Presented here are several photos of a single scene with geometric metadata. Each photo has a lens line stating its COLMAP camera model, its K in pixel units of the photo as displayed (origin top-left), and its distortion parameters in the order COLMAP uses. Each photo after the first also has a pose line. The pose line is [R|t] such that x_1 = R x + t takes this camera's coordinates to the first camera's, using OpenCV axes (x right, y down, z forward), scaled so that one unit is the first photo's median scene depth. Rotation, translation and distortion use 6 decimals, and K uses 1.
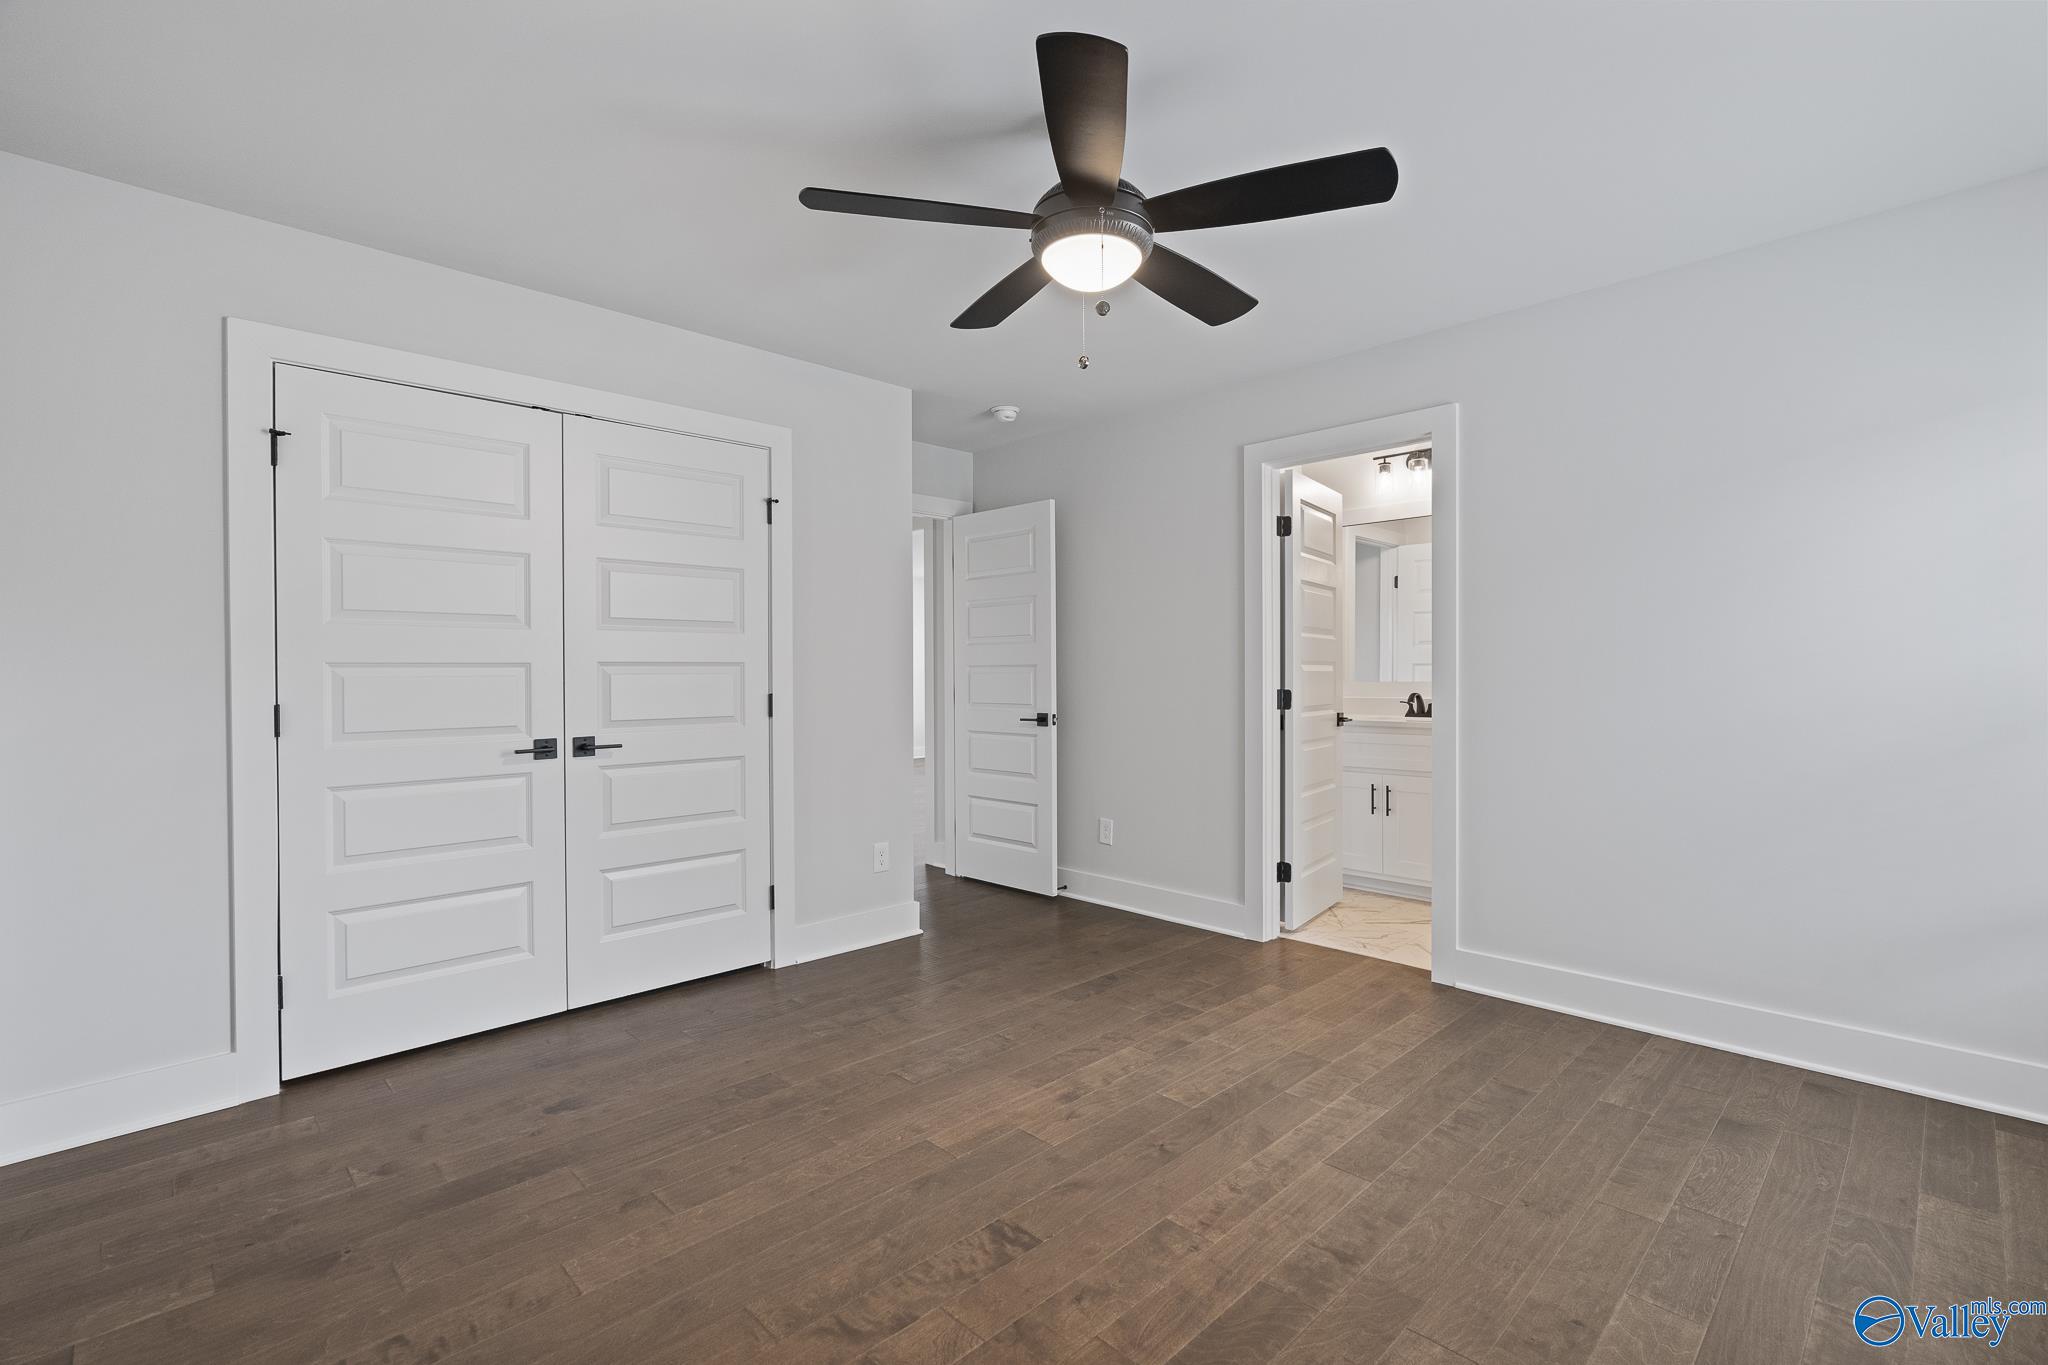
lens RADIAL K [[927.9, 0, 1024.5], [0, 927.9, 674.6], [0, 0, 1]] dist [-0.000955, 0.000216]
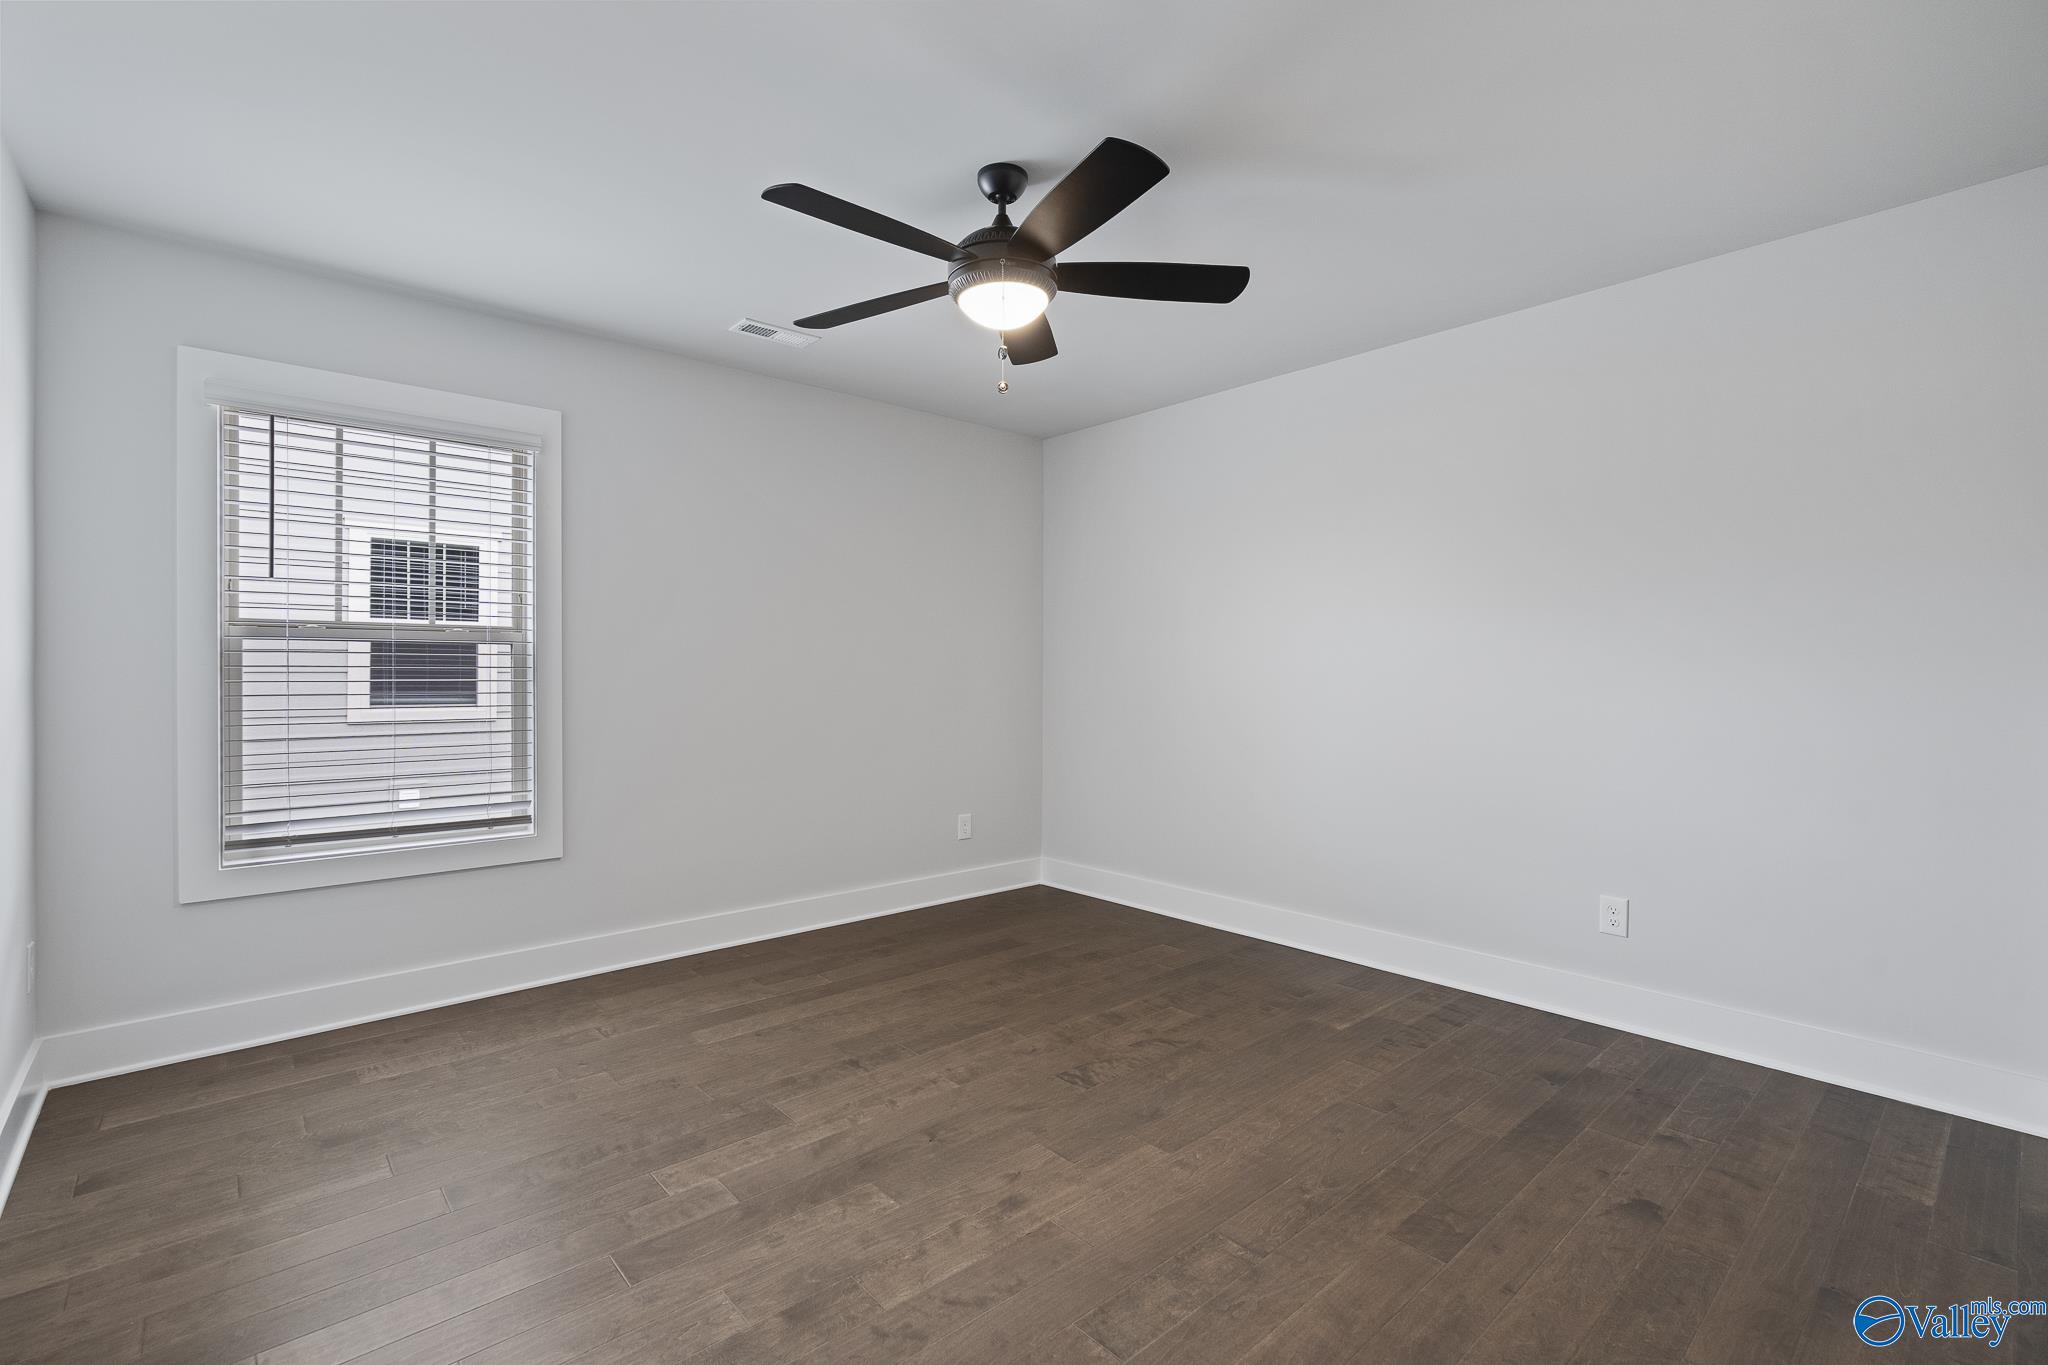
lens RADIAL K [[927.9, 0, 1024.5], [0, 927.9, 674.6], [0, 0, 1]] dist [-0.000955, 0.000216]
pose [[-0.999008, 0.003928, 0.044350, 0.000011], [0.004184, 0.999975, 0.005687, -0.005177], [-0.044326, 0.005867, -0.999000, 2.111026]]
